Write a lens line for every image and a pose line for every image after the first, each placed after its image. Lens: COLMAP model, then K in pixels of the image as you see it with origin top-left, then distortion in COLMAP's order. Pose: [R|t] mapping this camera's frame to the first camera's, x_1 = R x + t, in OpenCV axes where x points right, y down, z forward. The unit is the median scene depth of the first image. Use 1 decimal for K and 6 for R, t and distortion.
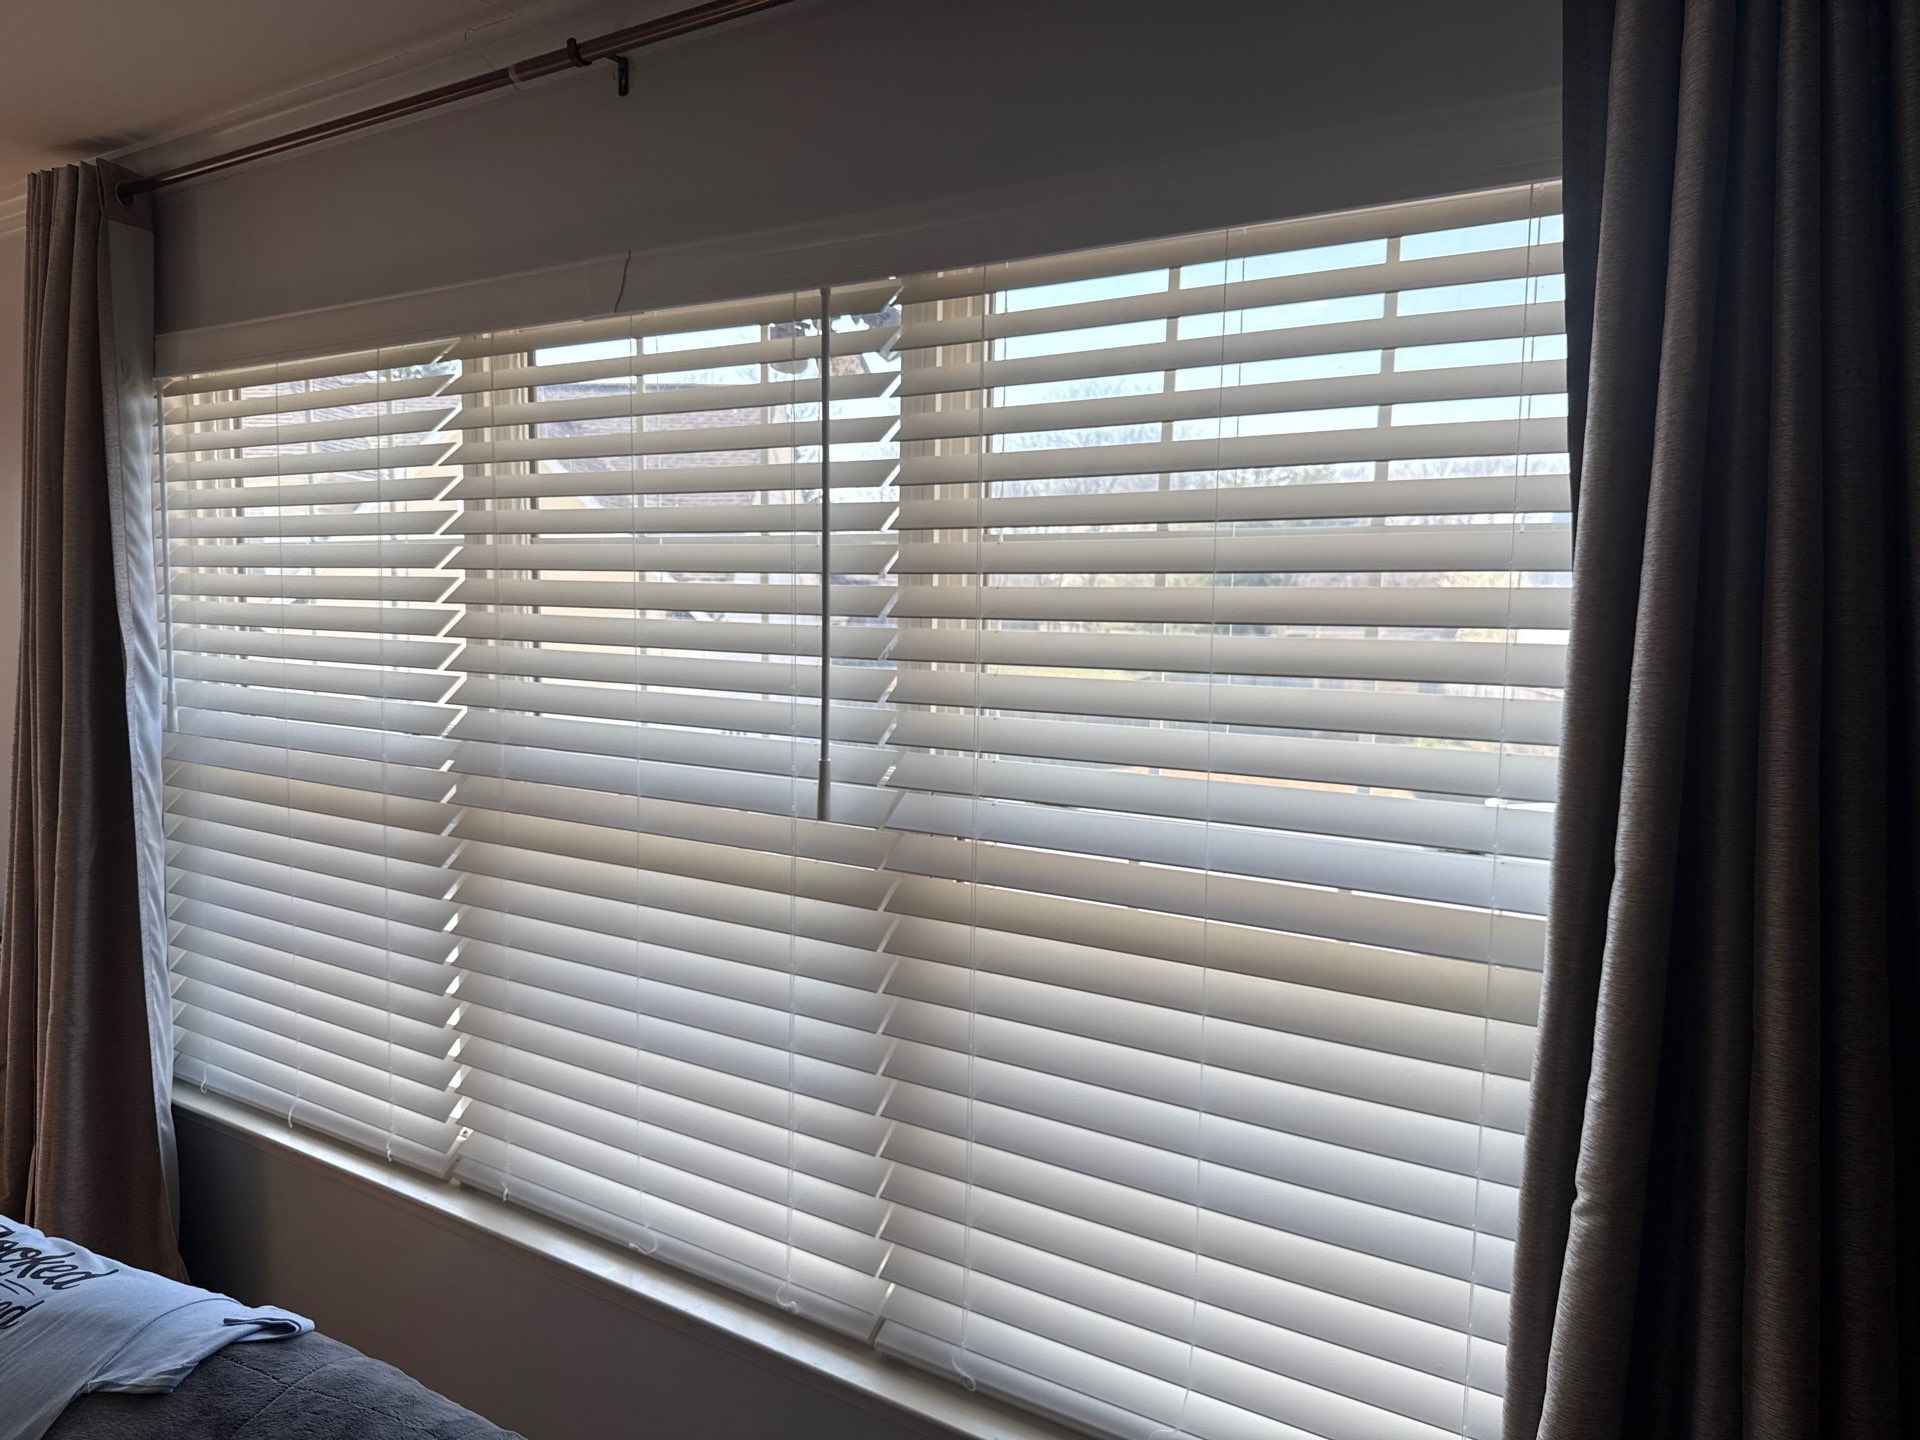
lens RADIAL K [[1369.2, 0, 960.0], [0, 1369.2, 720.0], [0, 0, 1]] dist [0.093255, -0.138675]
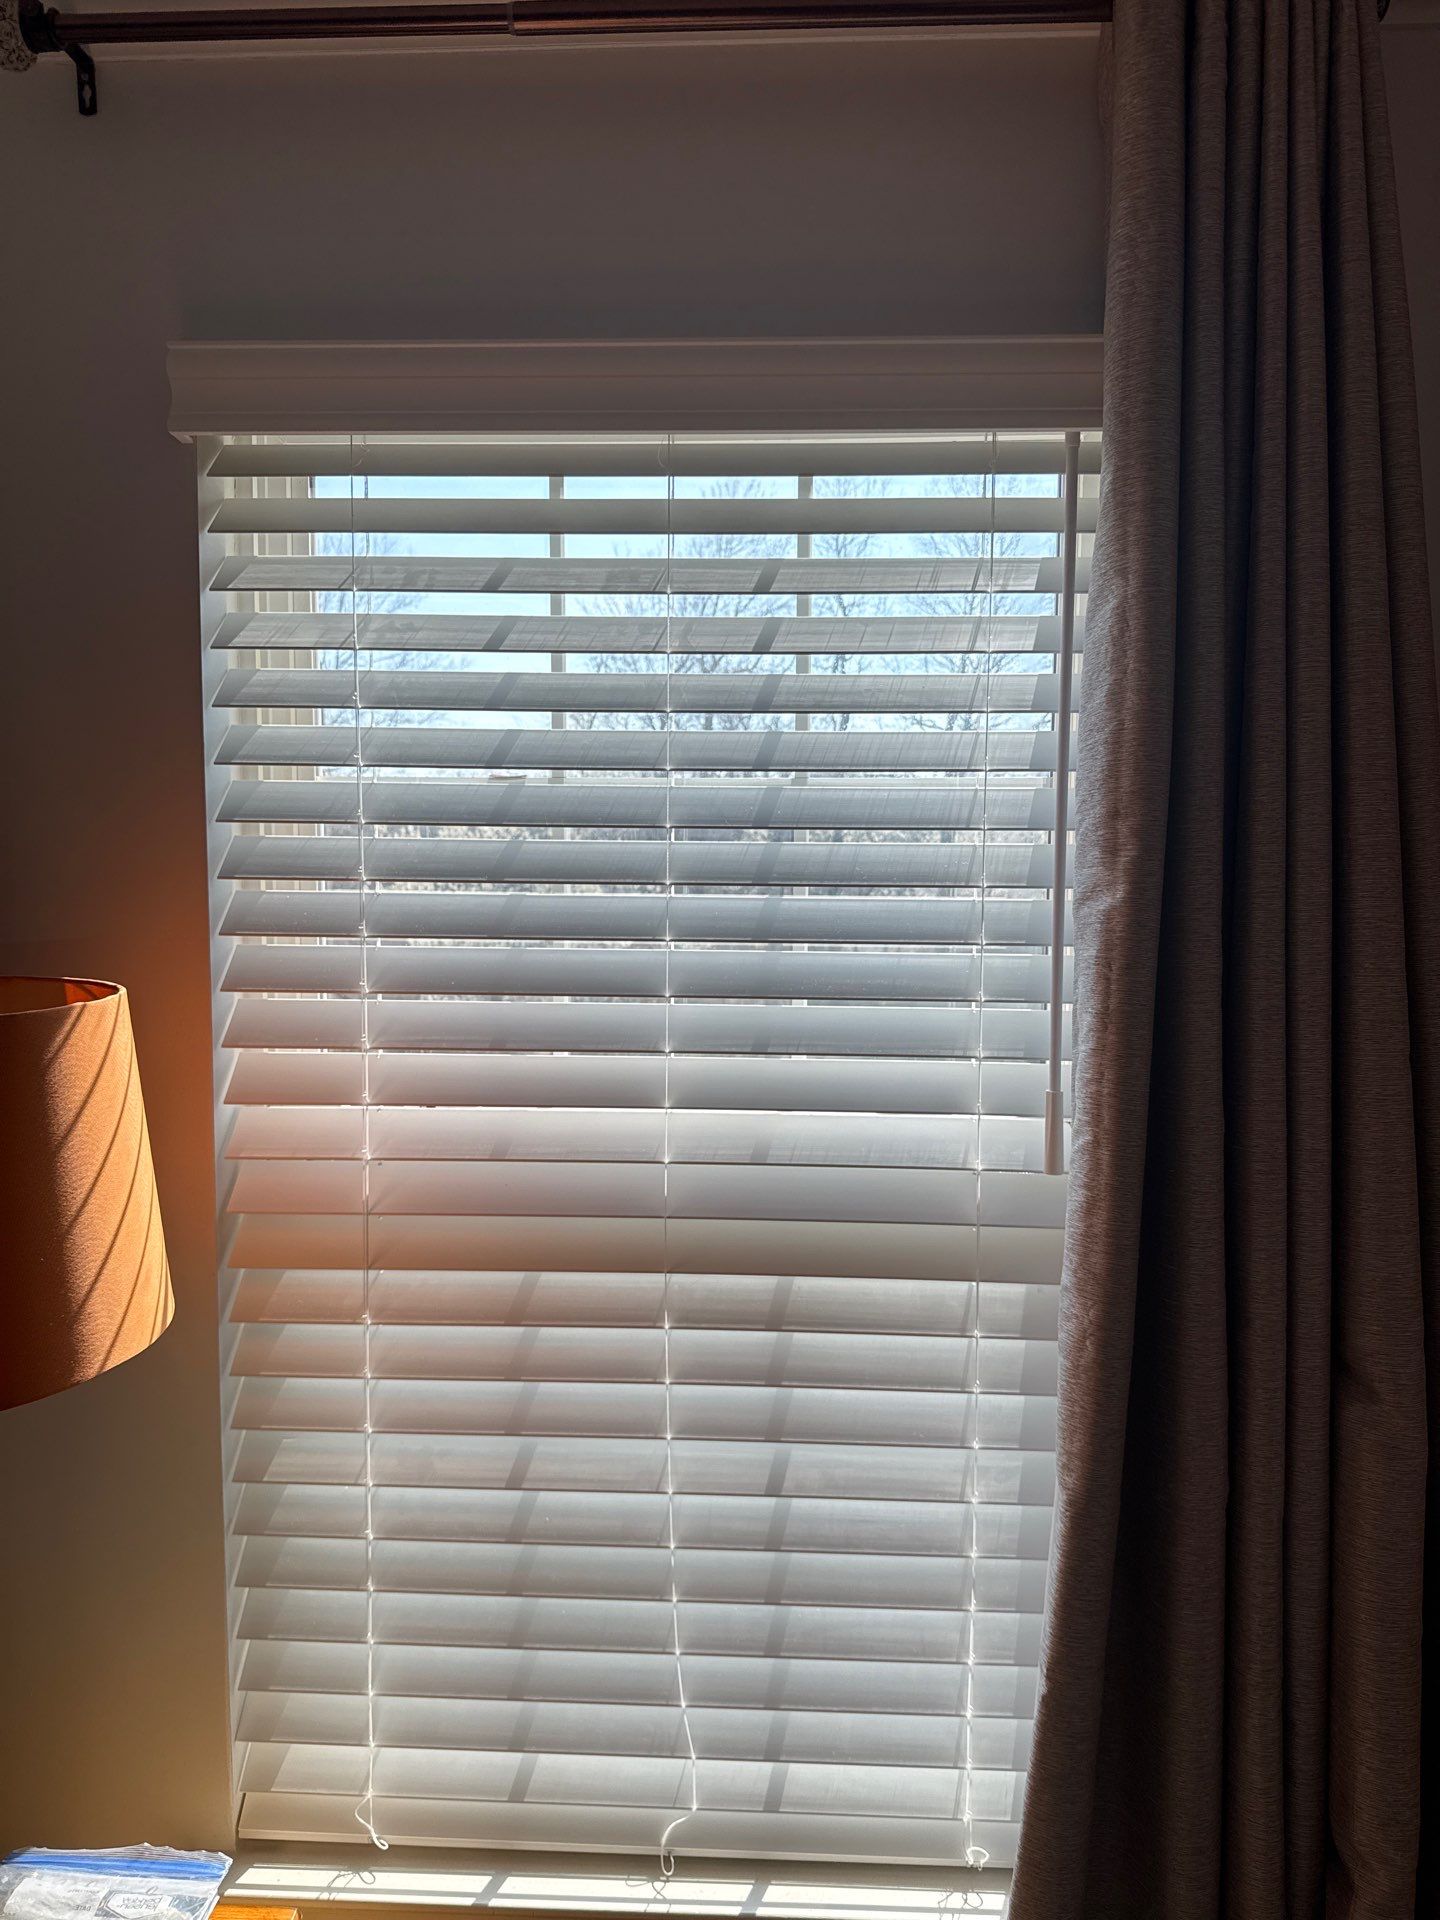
lens RADIAL K [[1469.9, 0, 721.7], [0, 1469.9, 969.7], [0, 0, 1]] dist [0.119507, -0.194277]
pose [[0.856936, -0.049630, 0.513027, -0.549522], [0.052375, 0.998586, 0.009118, -0.042665], [-0.512754, 0.019056, 0.858324, 0.362103]]
